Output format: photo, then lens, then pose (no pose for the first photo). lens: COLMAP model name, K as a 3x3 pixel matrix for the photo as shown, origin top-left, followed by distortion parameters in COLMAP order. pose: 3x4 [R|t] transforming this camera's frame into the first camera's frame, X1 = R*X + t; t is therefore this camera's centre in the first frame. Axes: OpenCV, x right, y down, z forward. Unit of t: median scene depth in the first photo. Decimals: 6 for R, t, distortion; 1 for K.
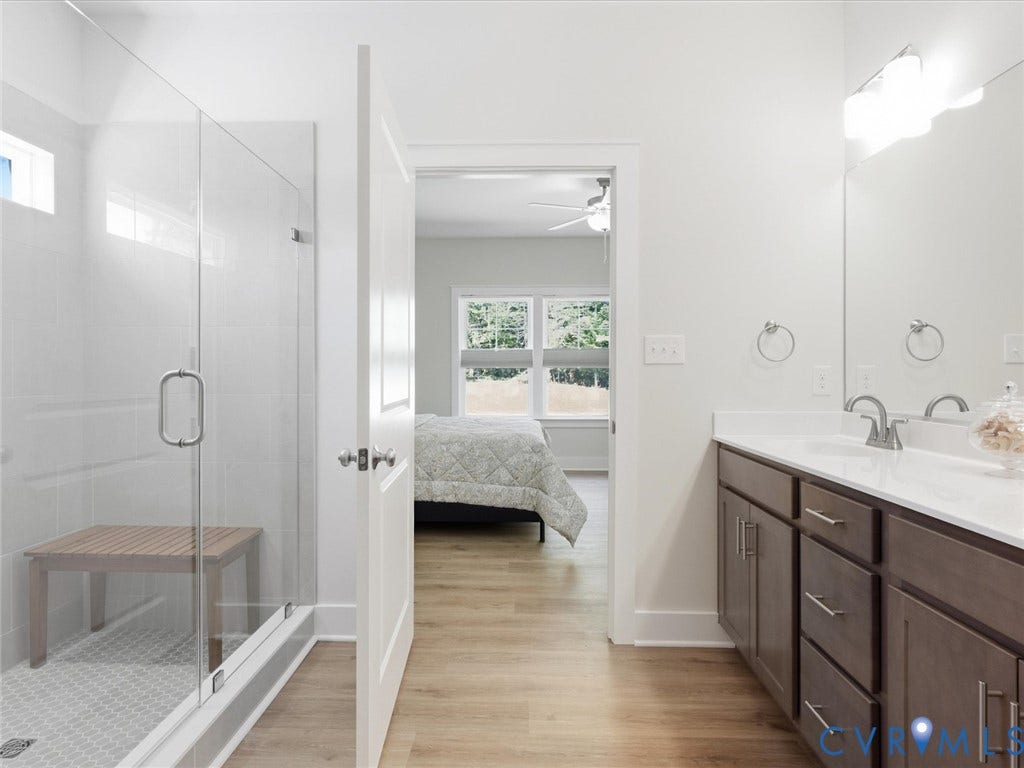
lens RADIAL K [[542.5, 0, 511.6], [0, 542.5, 377.3], [0, 0, 1]] dist [0.005221, -0.000334]
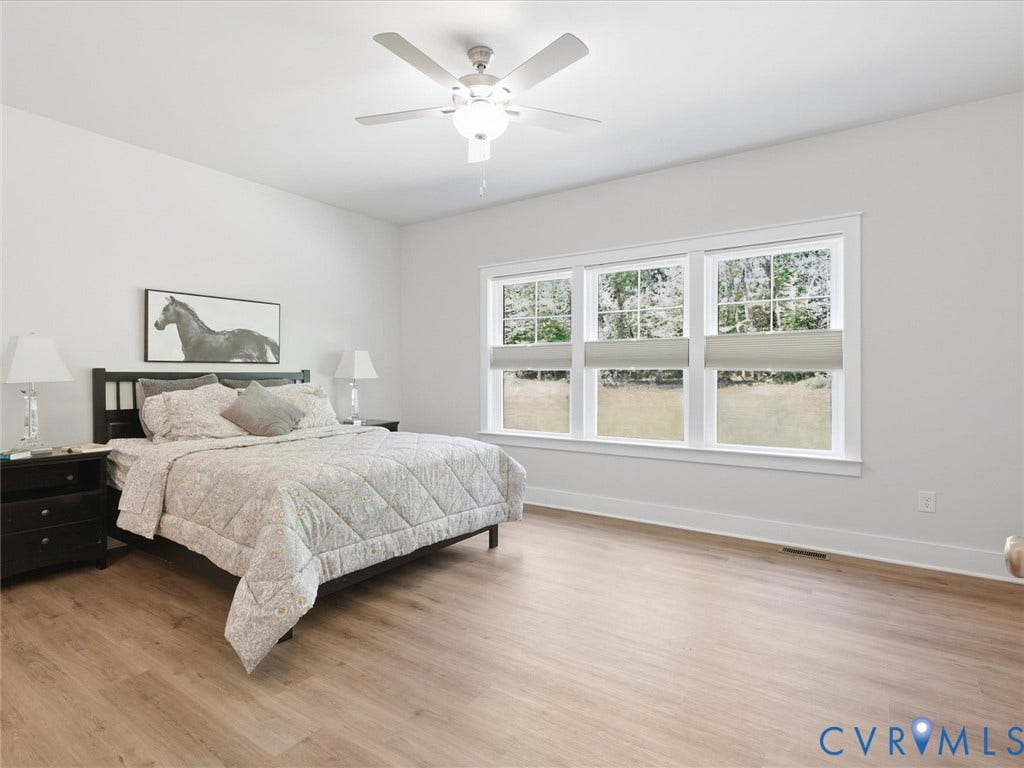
lens RADIAL K [[542.5, 0, 511.7], [0, 542.5, 381.9], [0, 0, 1]] dist [0.005221, -0.000334]
pose [[0.843481, 0.011476, -0.537037, 0.354722], [-0.009983, 0.999934, 0.005689, -0.003369], [0.537067, 0.000562, 0.843539, 0.350644]]
